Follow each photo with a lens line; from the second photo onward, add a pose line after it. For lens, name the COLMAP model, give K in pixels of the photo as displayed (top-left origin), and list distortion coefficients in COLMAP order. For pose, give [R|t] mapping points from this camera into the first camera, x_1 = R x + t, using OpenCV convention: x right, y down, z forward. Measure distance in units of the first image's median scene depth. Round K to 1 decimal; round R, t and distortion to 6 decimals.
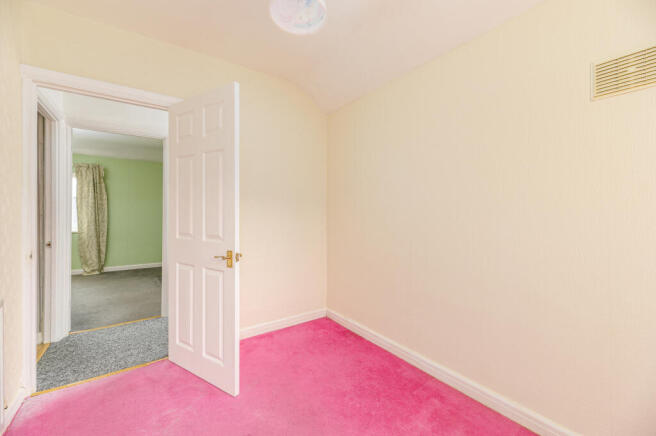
lens RADIAL K [[266.8, 0, 326.1], [0, 266.8, 210.8], [0, 0, 1]] dist [0.000947, 0.000380]
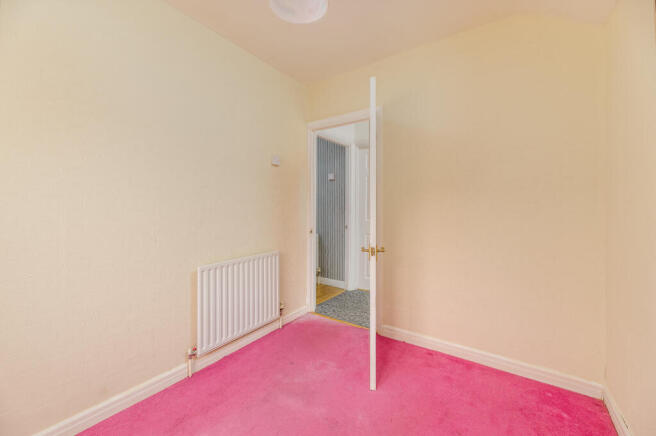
lens RADIAL K [[268.7, 0, 328.4], [0, 268.7, 204.8], [0, 0, 1]] dist [0.000463, 0.000055]
pose [[0.339164, -0.004393, -0.940717, 0.490762], [0.001864, 0.999990, -0.003998, 0.001815], [0.940725, -0.000397, 0.339169, 0.446016]]
